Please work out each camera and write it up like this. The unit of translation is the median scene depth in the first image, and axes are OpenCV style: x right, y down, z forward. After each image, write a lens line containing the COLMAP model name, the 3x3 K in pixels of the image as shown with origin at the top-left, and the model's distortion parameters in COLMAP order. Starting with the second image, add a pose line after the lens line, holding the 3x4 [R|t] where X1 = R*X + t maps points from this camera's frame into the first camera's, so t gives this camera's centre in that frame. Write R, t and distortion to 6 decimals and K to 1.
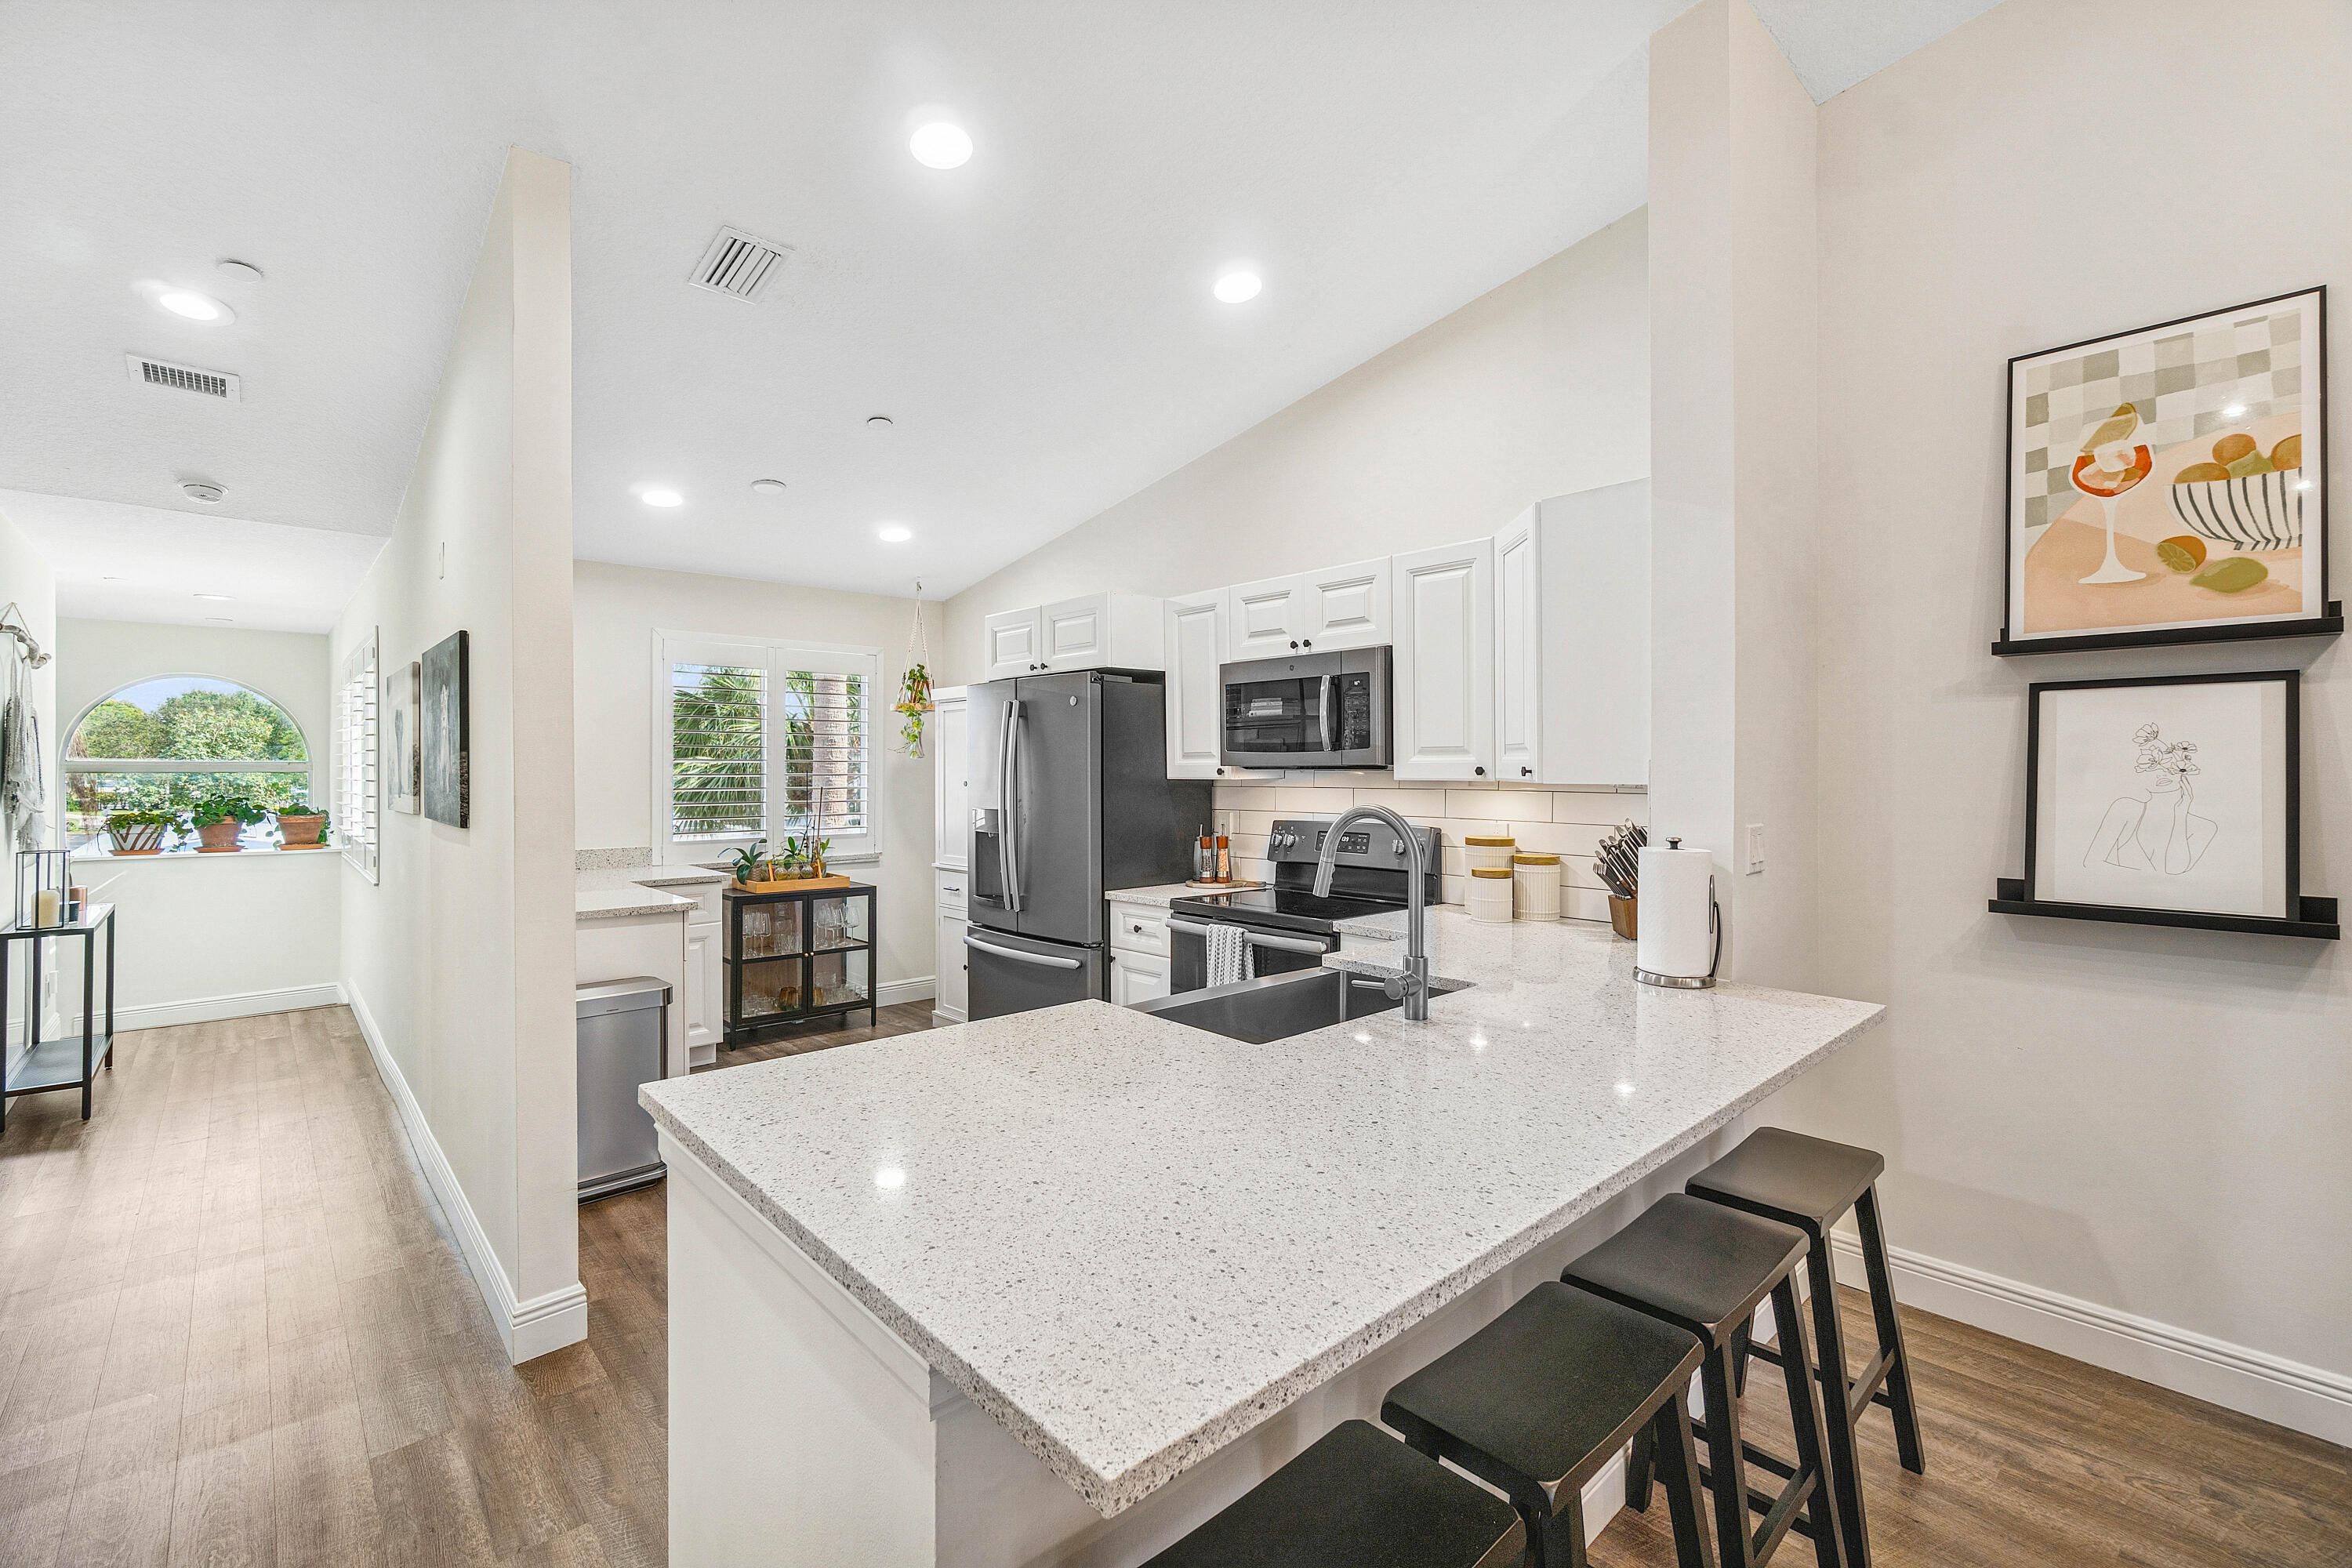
lens RADIAL K [[1029.8, 0, 1182.9], [0, 1029.8, 765.2], [0, 0, 1]] dist [-0.009445, 0.003158]
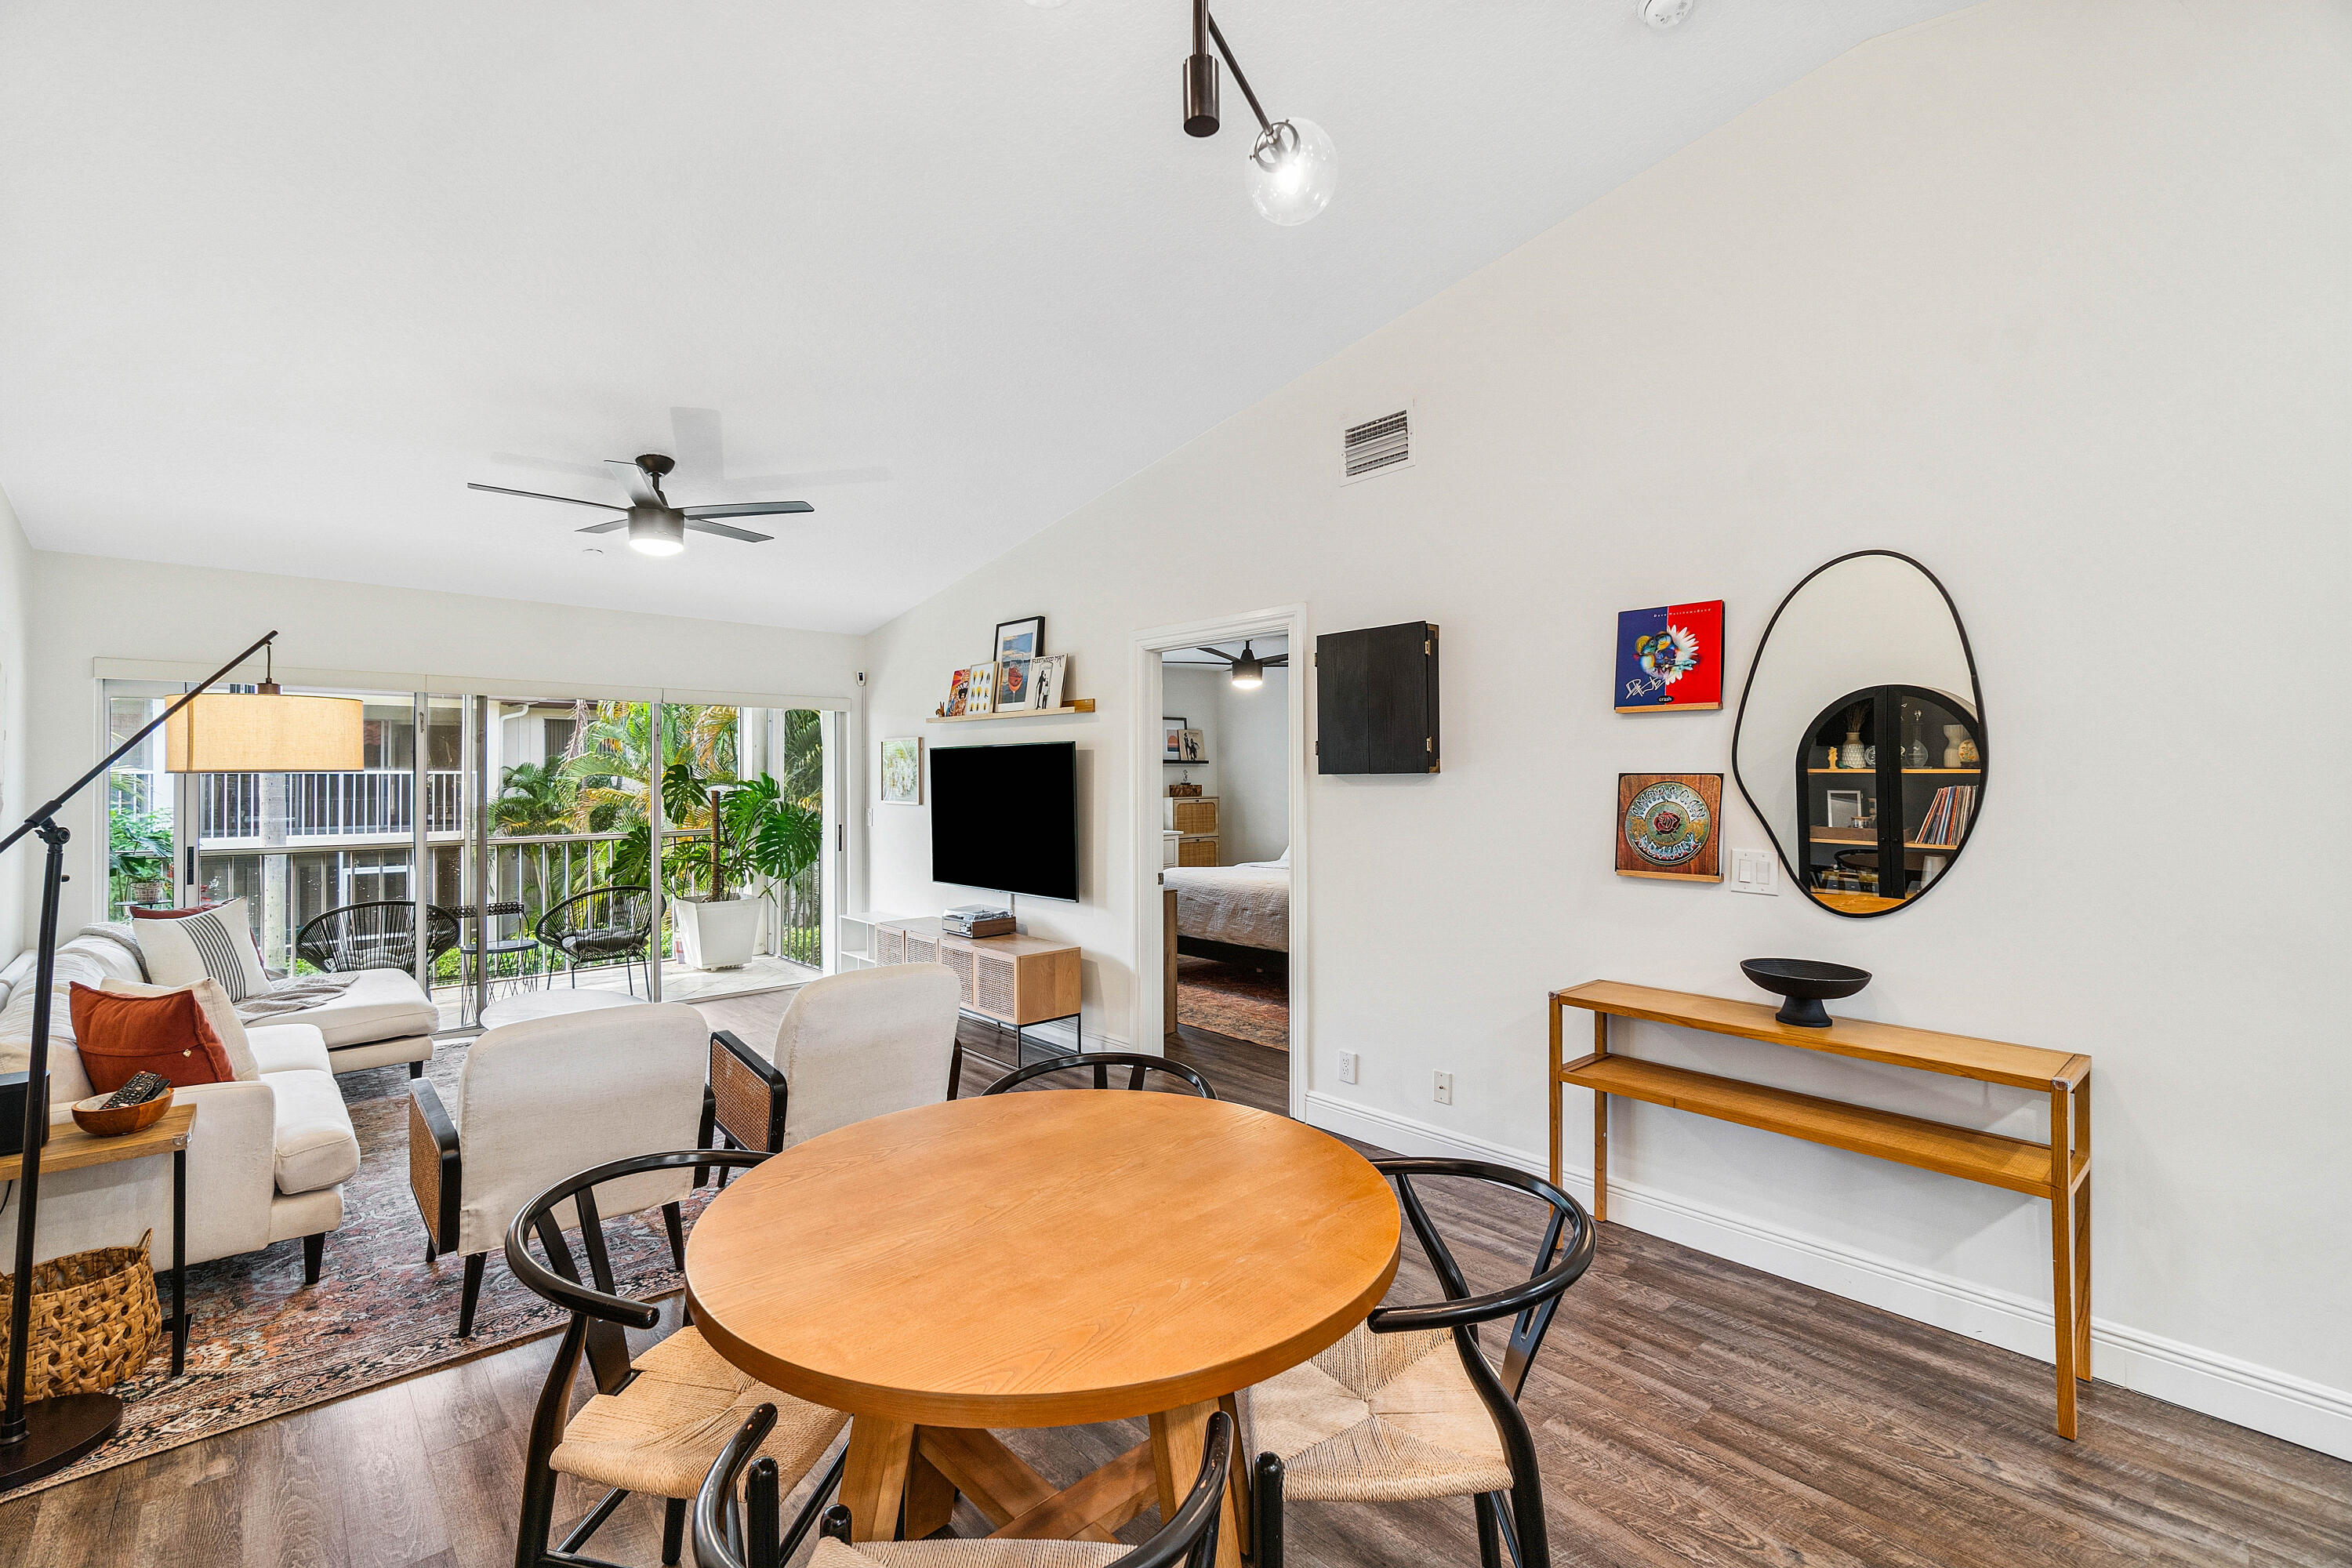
lens RADIAL K [[1029.8, 0, 1174.6], [0, 1029.8, 767.3], [0, 0, 1]] dist [-0.009445, 0.003158]
pose [[-0.999975, 0.005188, -0.004787, 0.373595], [0.005236, 0.999936, -0.010017, -0.005748], [0.004735, -0.010042, -0.999938, 0.443833]]
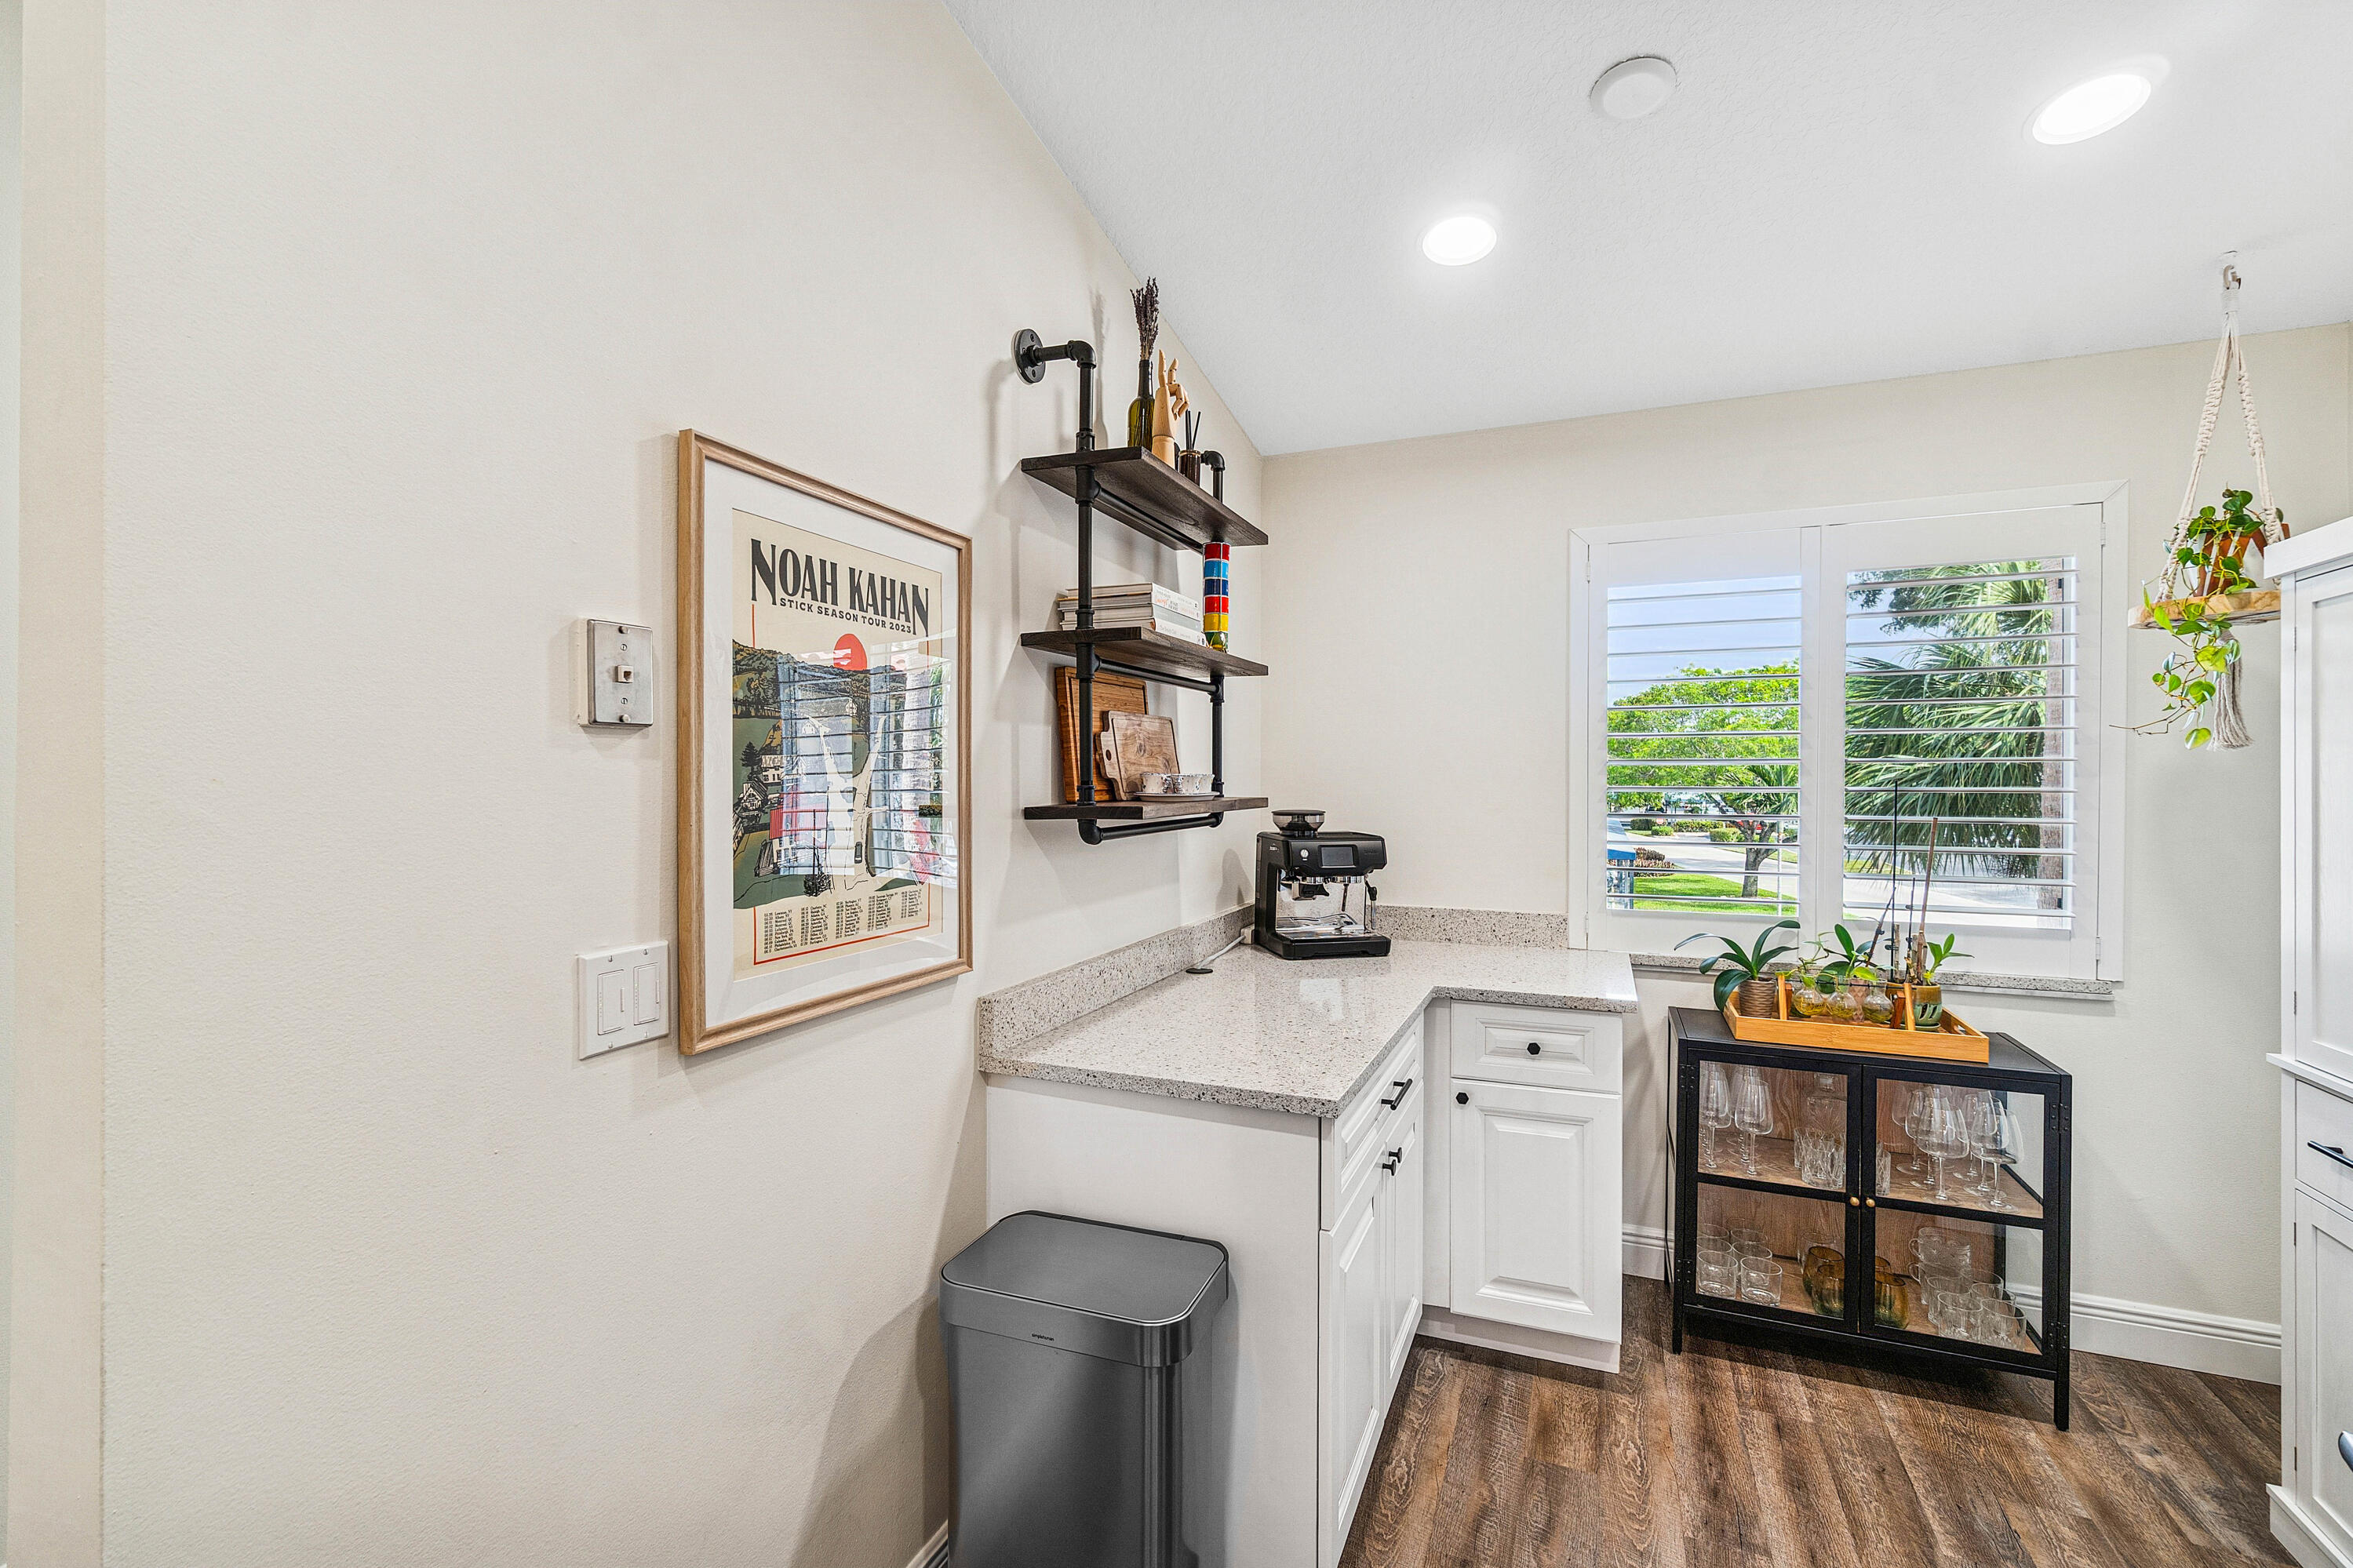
lens RADIAL K [[1030.1, 0, 1168.4], [0, 1030.1, 777.8], [0, 0, 1]] dist [-0.009445, 0.003158]
pose [[0.419426, 0.000577, -0.907789, -0.108155], [0.002458, 0.999995, 0.001772, 0.001889], [0.907786, -0.002974, 0.419423, 0.657492]]
